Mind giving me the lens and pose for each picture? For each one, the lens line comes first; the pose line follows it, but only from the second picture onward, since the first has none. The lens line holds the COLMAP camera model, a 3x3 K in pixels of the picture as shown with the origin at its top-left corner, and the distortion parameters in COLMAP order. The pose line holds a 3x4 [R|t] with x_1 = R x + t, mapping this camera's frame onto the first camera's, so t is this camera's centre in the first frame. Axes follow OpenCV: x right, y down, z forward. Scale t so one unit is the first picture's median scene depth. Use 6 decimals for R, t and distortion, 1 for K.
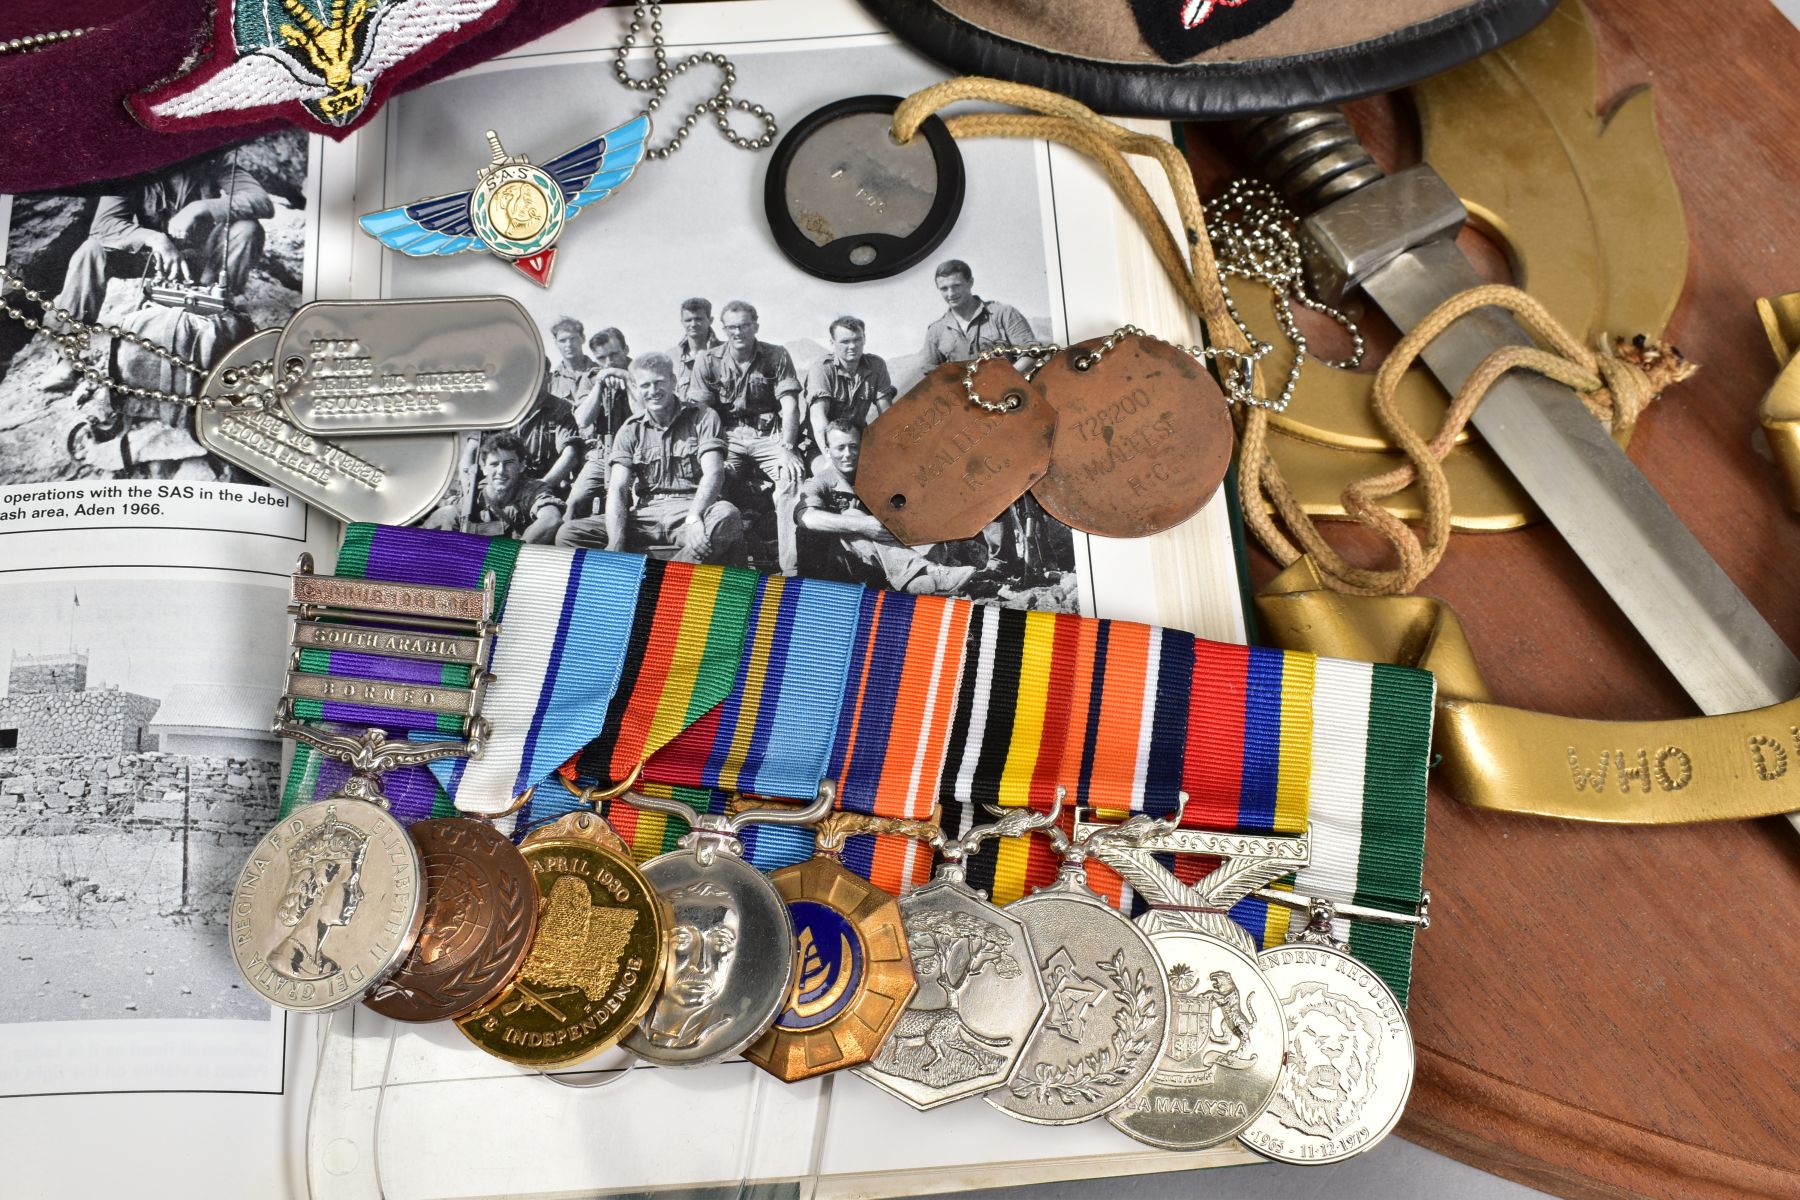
lens RADIAL K [[2085.9, 0, 900.0], [0, 2085.9, 600.0], [0, 0, 1]] dist [-0.034126, -0.000628]
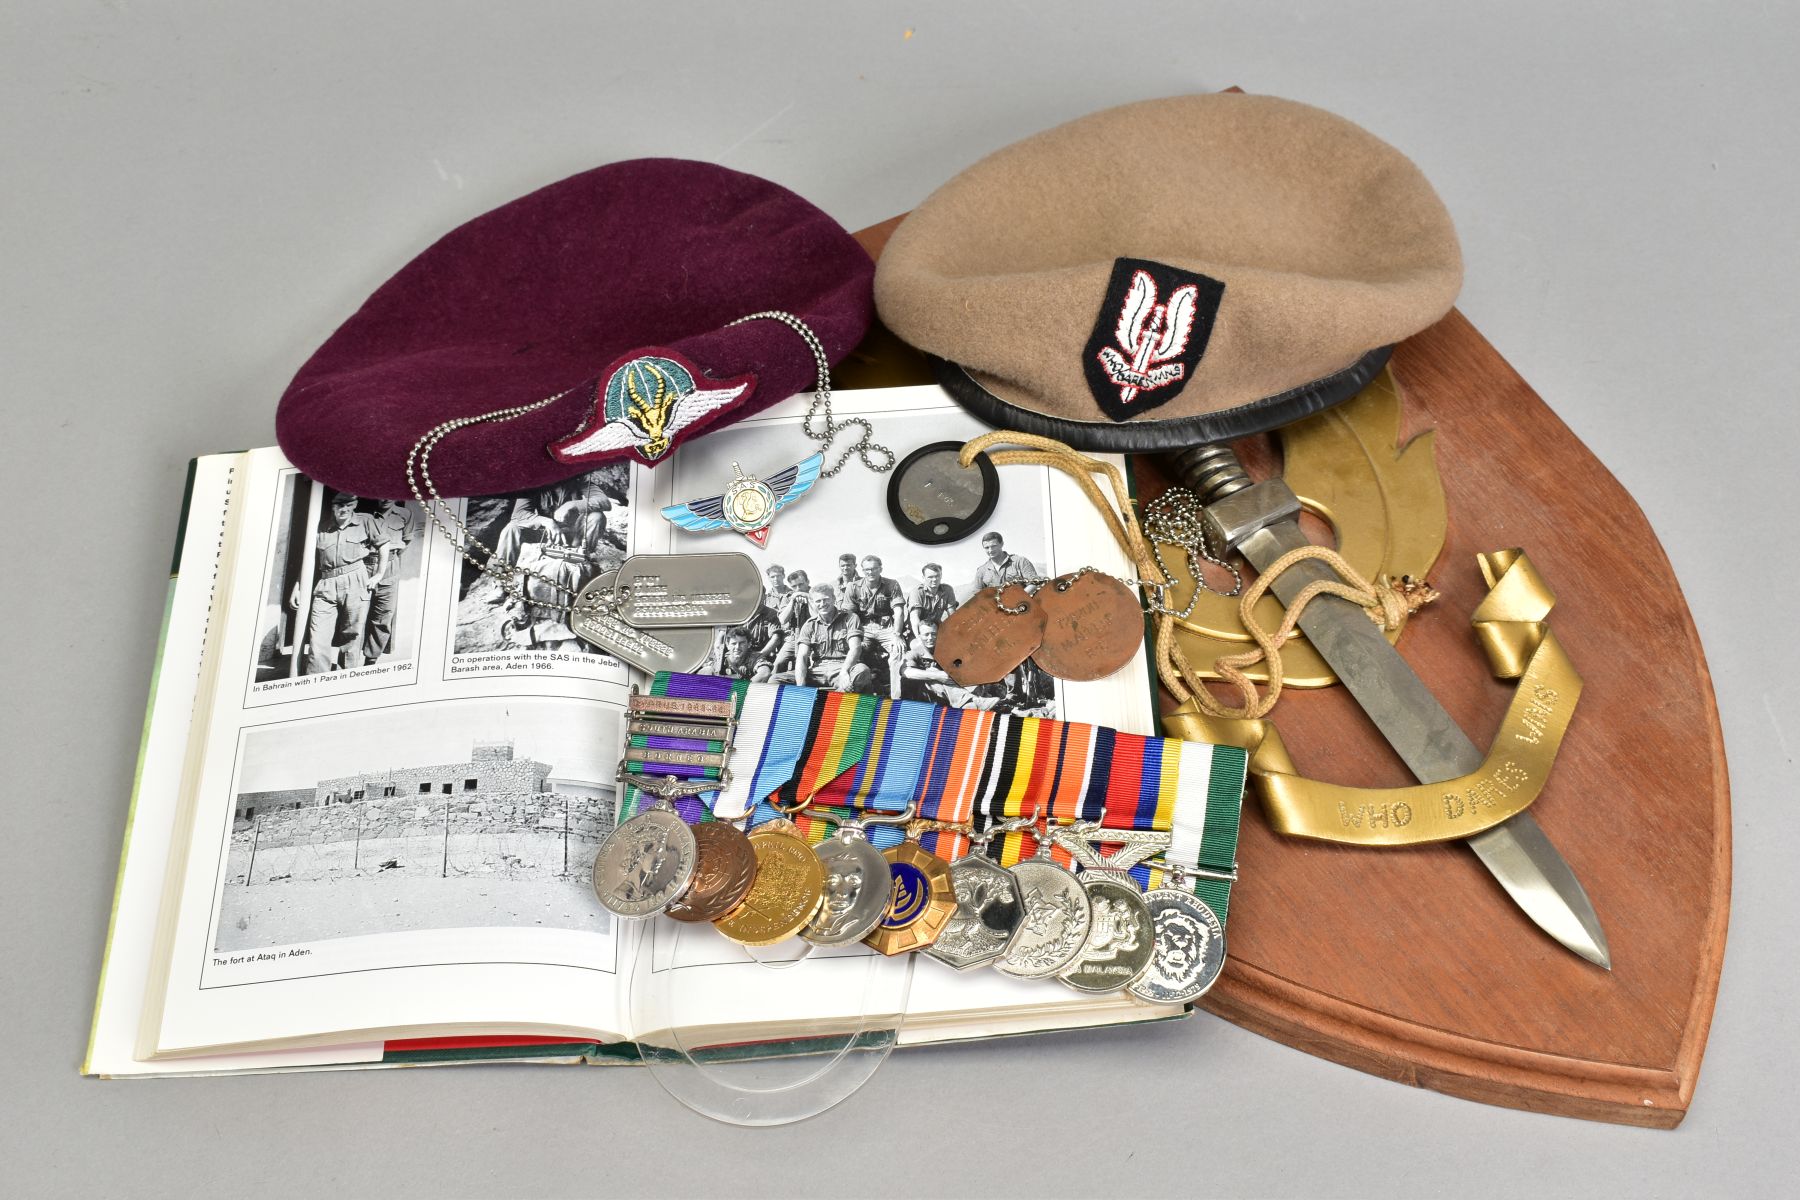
lens RADIAL K [[2190.5, 0, 900.0], [0, 2190.5, 600.0], [0, 0, 1]] dist [-0.023880, 0.012058]
pose [[0.996640, -0.002482, -0.081870, 0.102618], [-0.010769, 0.986894, -0.161013, 0.200335], [0.081197, 0.161354, 0.983551, -0.852446]]
